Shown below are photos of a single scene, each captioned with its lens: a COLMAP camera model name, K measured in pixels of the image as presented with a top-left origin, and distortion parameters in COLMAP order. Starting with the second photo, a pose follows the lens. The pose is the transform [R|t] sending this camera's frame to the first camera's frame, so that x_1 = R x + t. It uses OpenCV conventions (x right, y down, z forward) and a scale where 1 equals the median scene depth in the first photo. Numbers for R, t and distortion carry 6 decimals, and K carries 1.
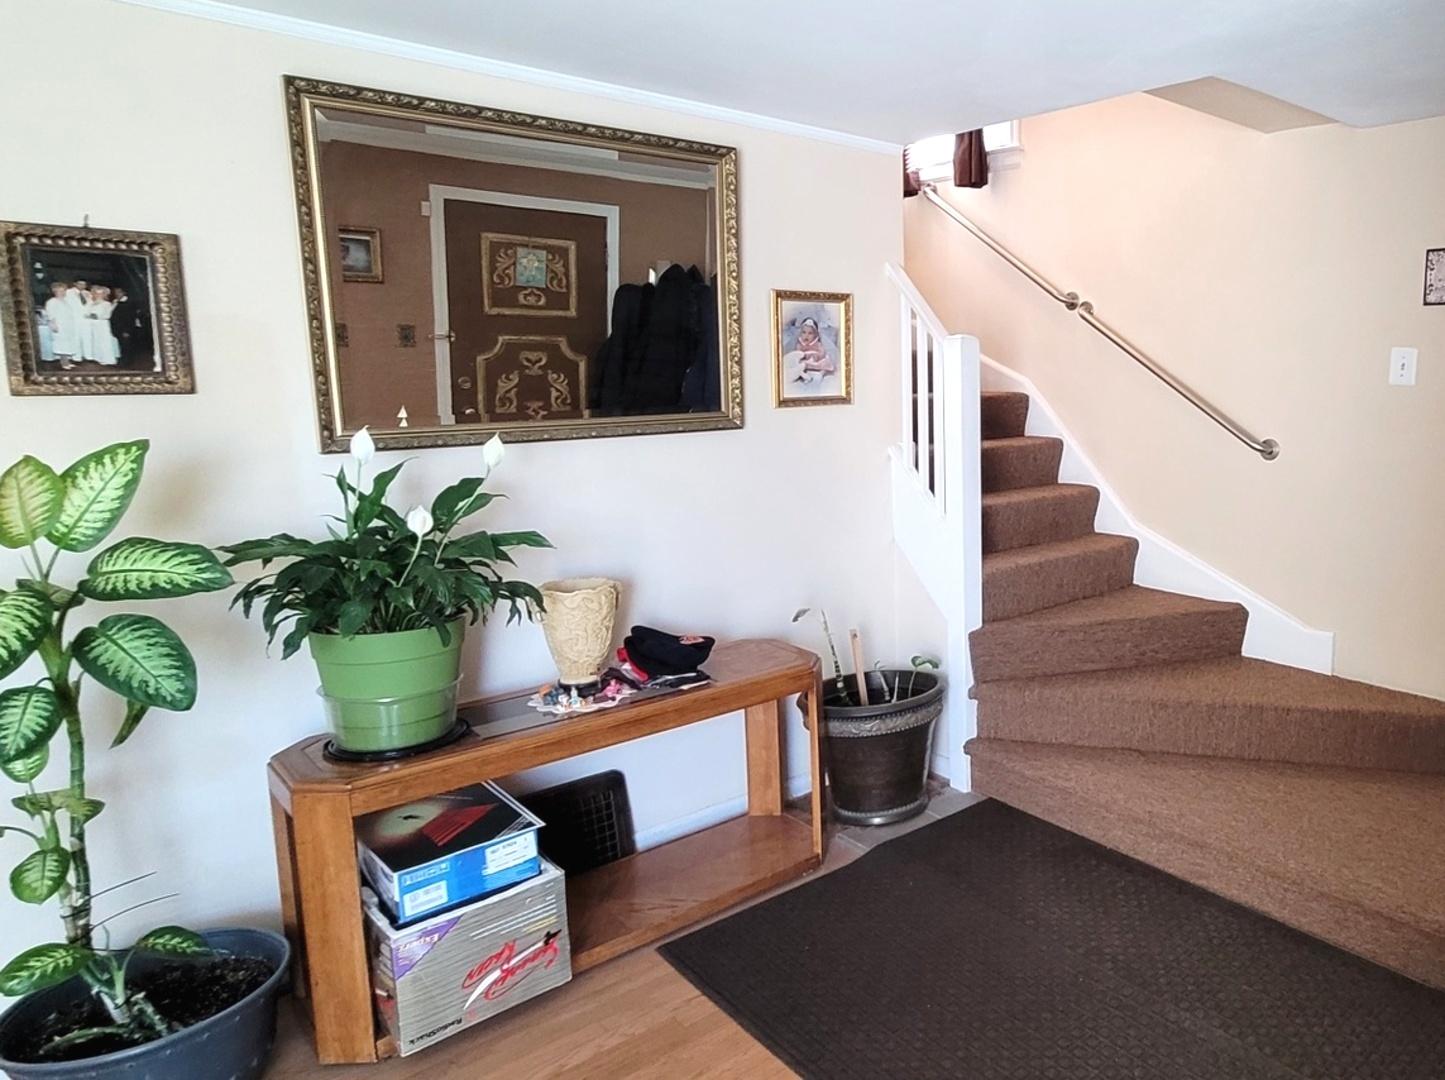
lens RADIAL K [[1035.8, 0, 722.5], [0, 1035.8, 540.0], [0, 0, 1]] dist [0.007391, 0.000731]
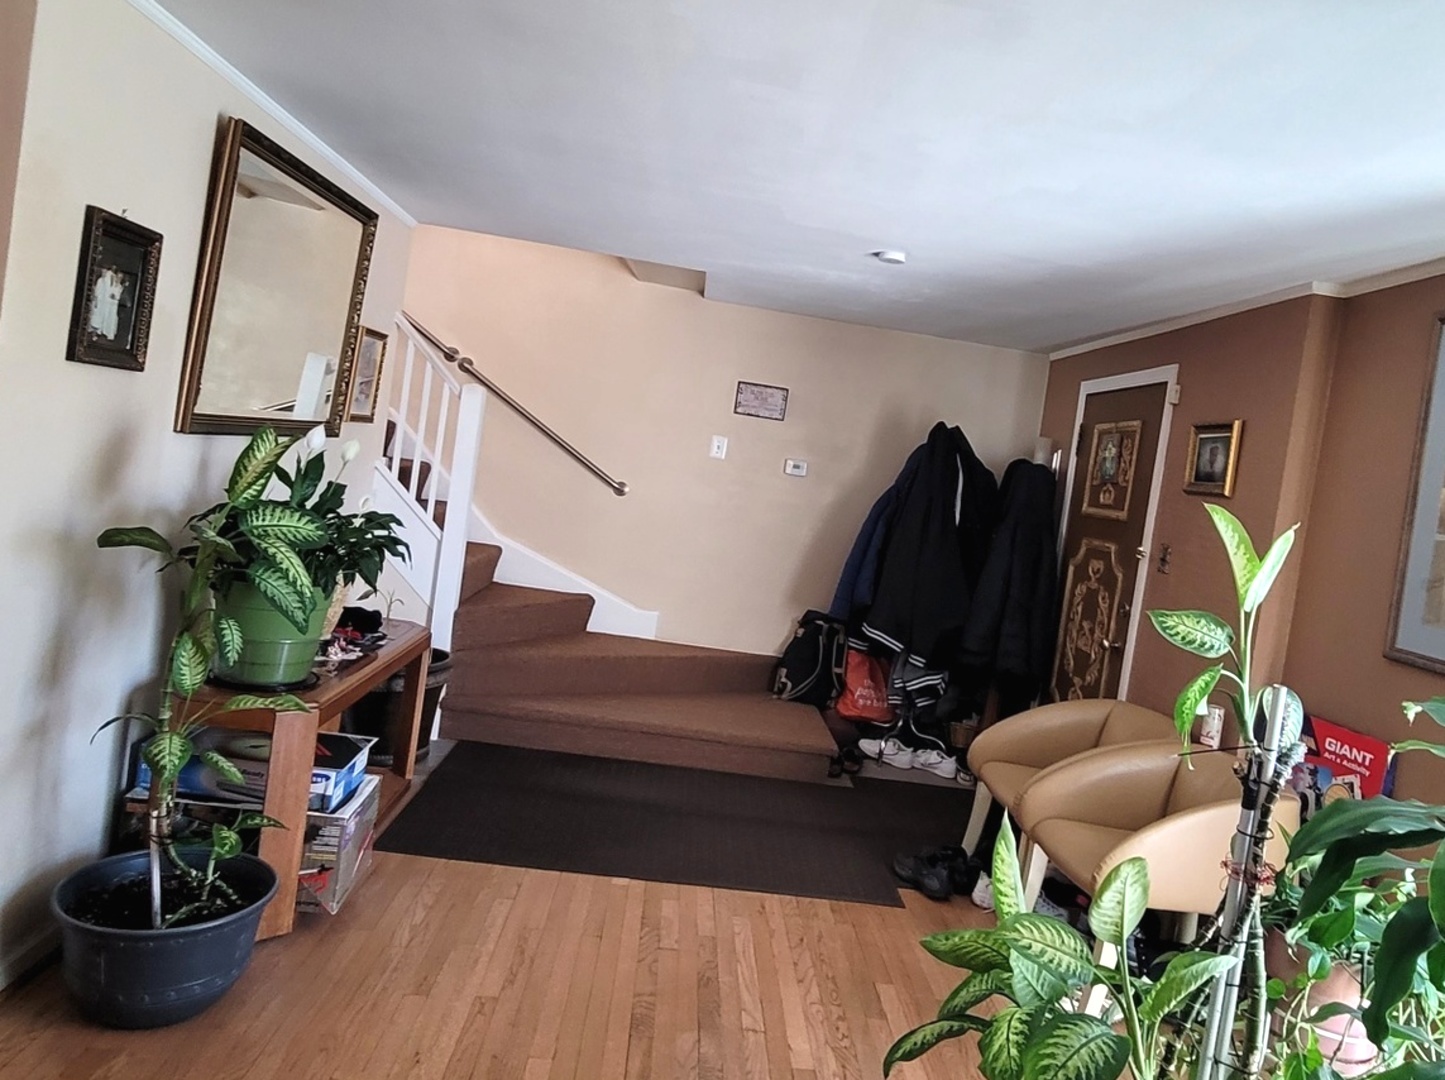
lens RADIAL K [[989.0, 0, 722.3], [0, 989.0, 516.9], [0, 0, 1]] dist [0.000108, -0.000443]
pose [[0.698175, 0.062971, 0.713153, -0.418037], [-0.035979, 0.997952, -0.052896, 0.024937], [-0.715023, 0.011272, 0.699010, -0.097416]]
